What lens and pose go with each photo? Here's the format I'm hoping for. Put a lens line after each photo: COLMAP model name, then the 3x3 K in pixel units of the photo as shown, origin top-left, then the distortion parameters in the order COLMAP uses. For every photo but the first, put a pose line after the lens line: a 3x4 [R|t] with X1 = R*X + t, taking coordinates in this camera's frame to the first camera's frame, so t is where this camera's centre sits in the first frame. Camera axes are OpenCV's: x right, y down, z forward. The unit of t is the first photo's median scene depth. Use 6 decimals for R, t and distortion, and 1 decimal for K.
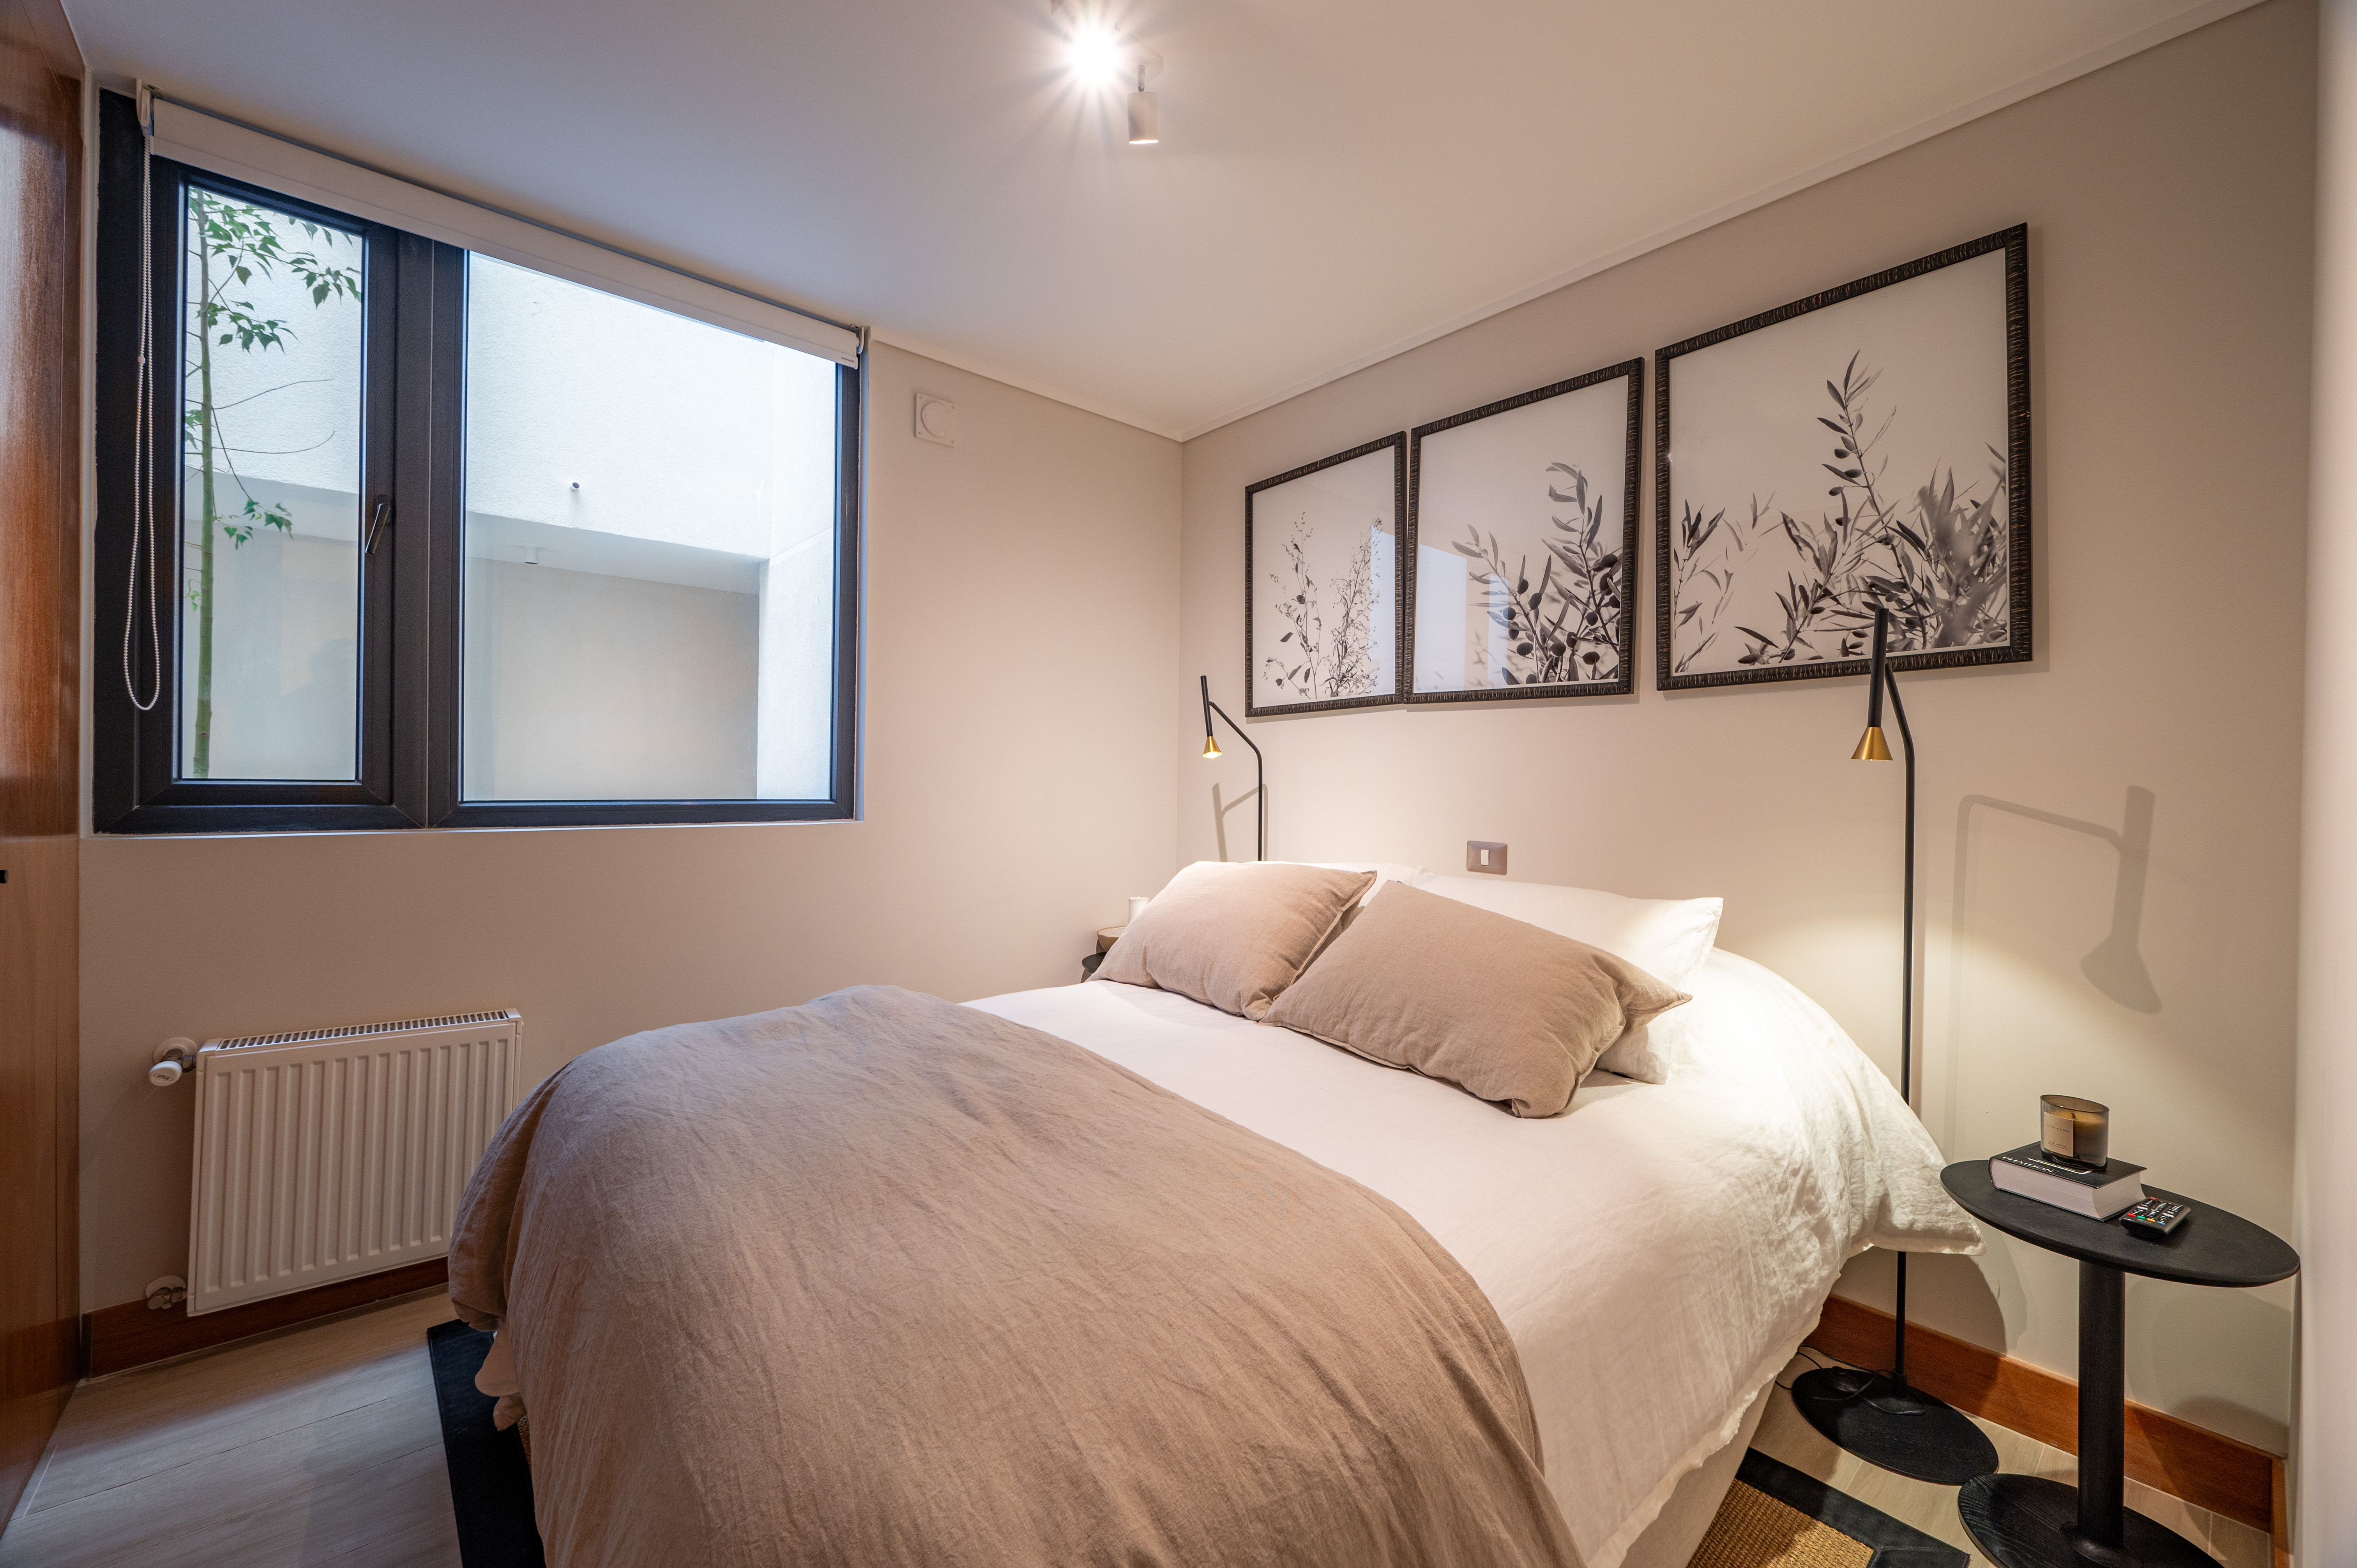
lens RADIAL K [[957.7, 0, 1198.7], [0, 957.7, 775.6], [0, 0, 1]] dist [0.000439, -0.000124]
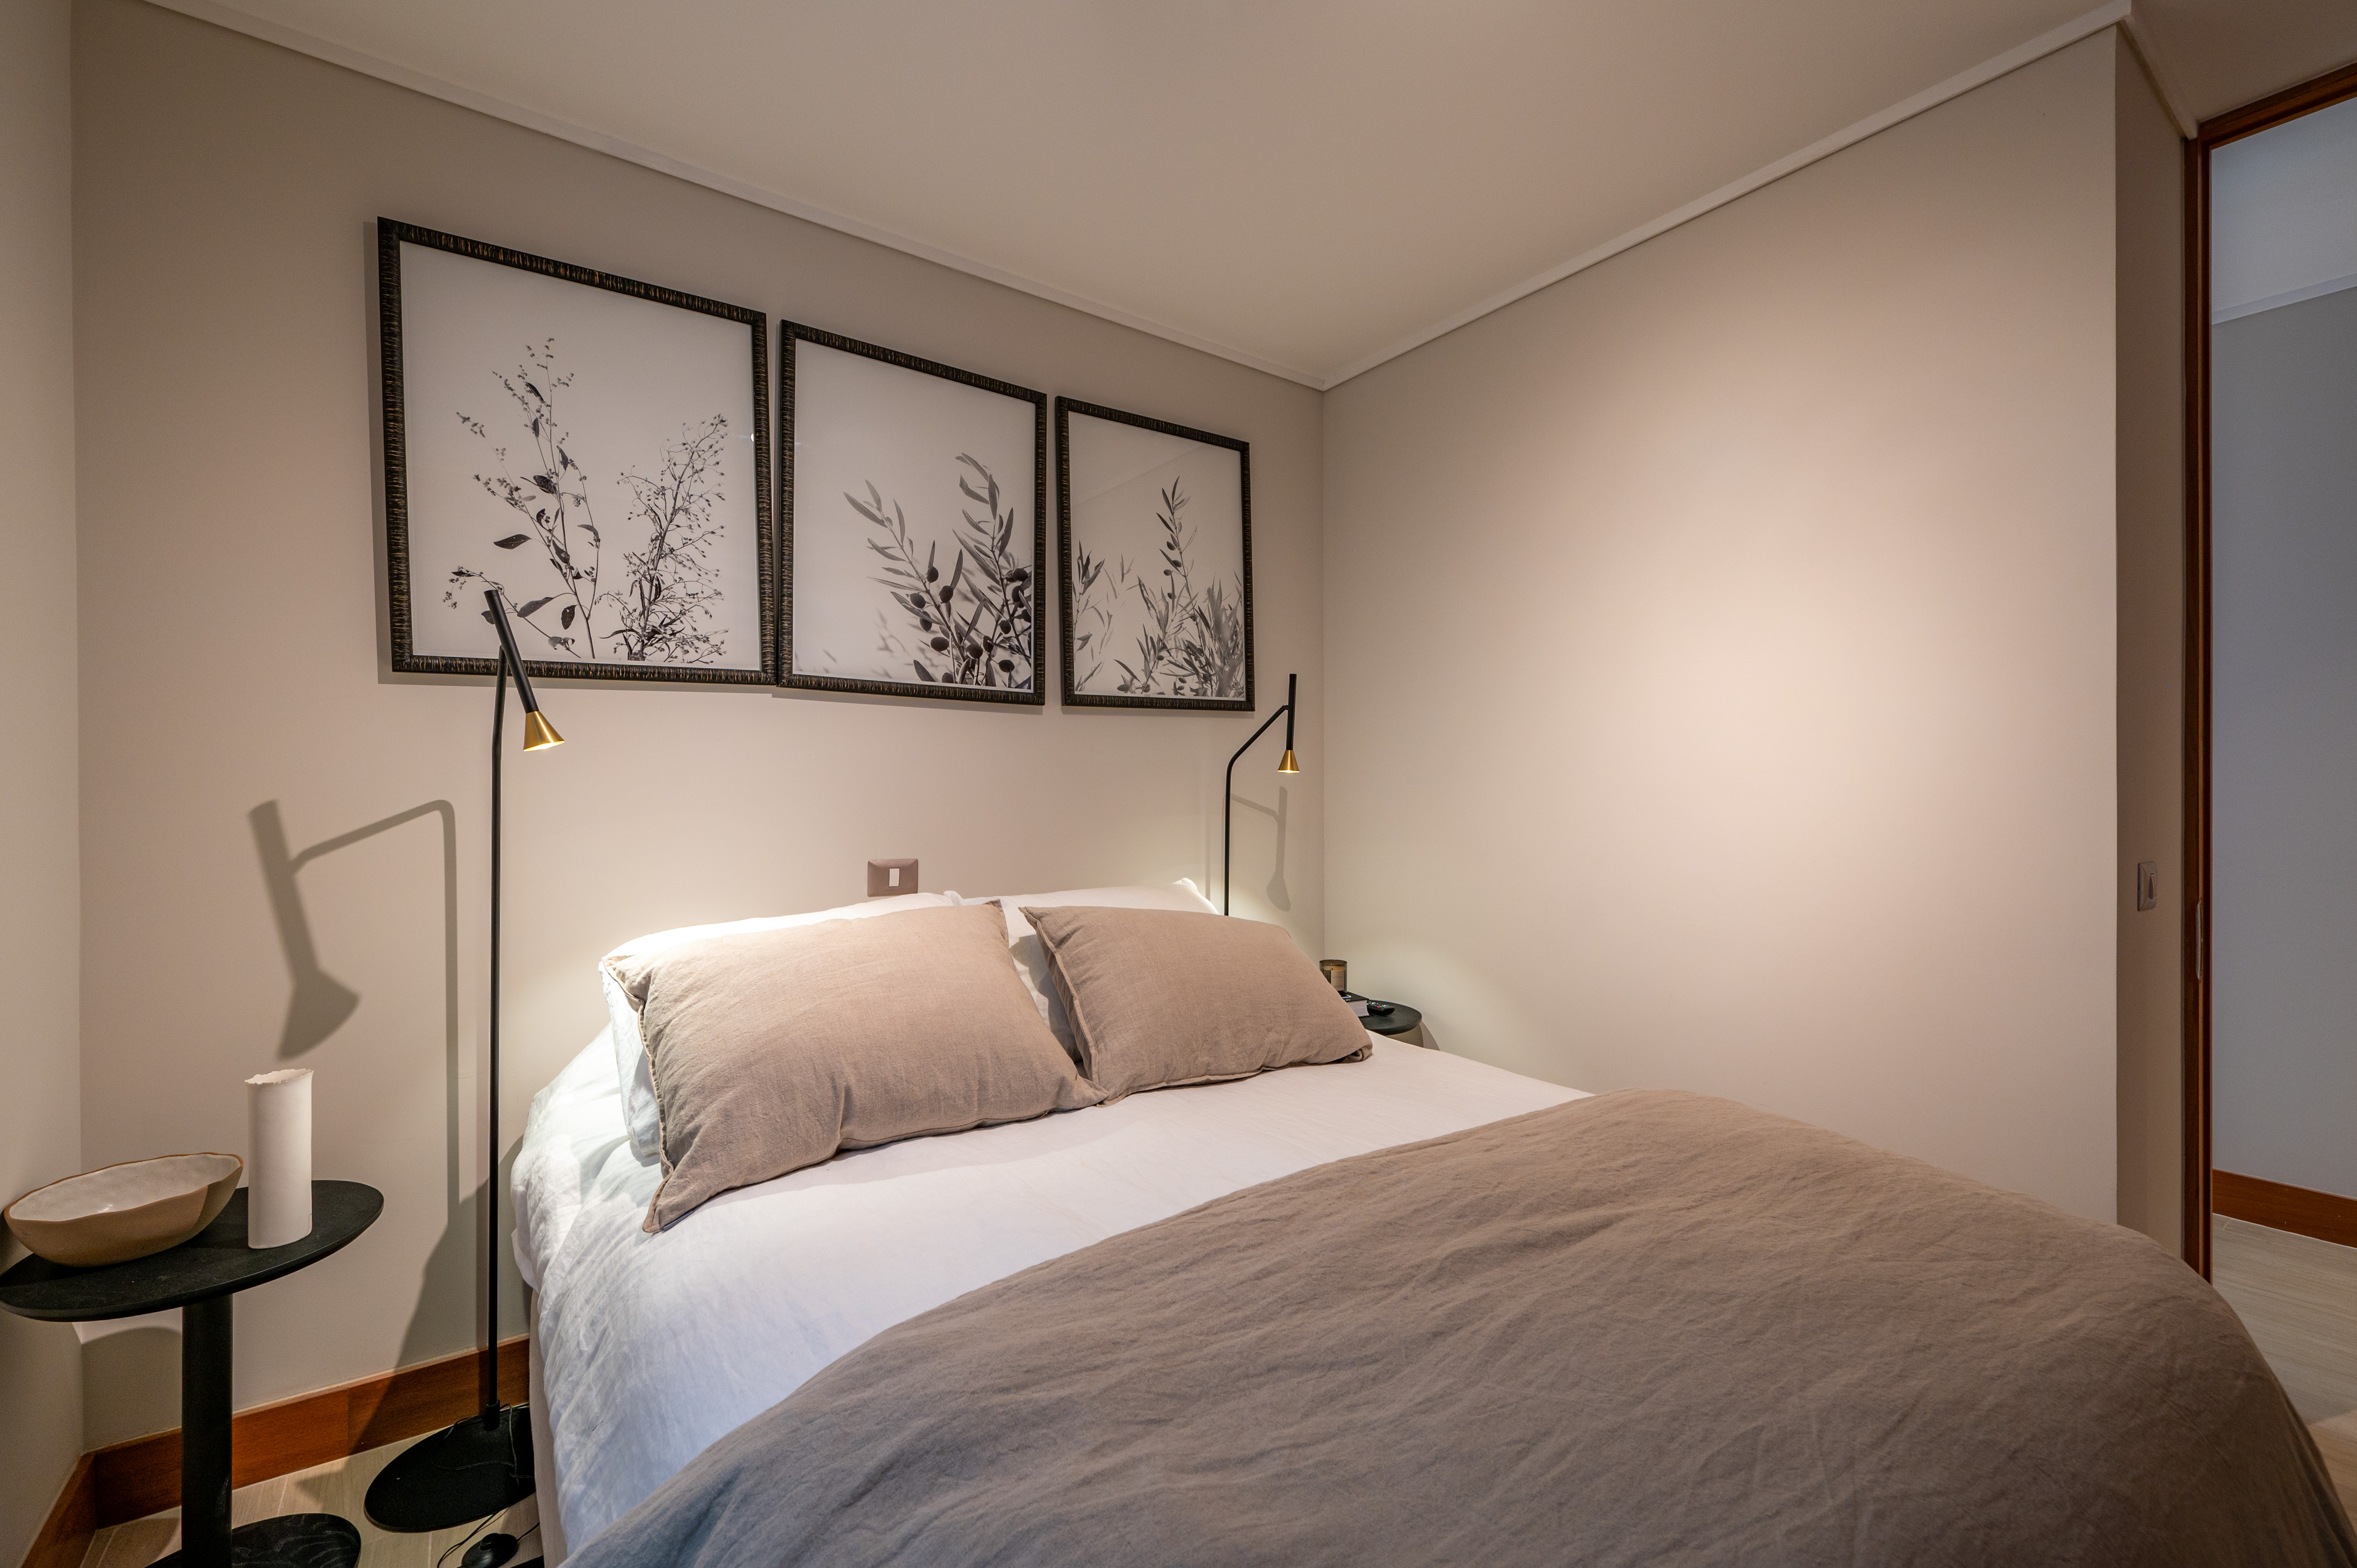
lens RADIAL K [[957.7, 0, 1200.6], [0, 957.7, 786.1], [0, 0, 1]] dist [0.000439, -0.000124]
pose [[0.074103, -0.007231, 0.997224, -0.575158], [0.002996, 0.999971, 0.007028, -0.002465], [-0.997246, 0.002467, 0.074122, 0.711304]]
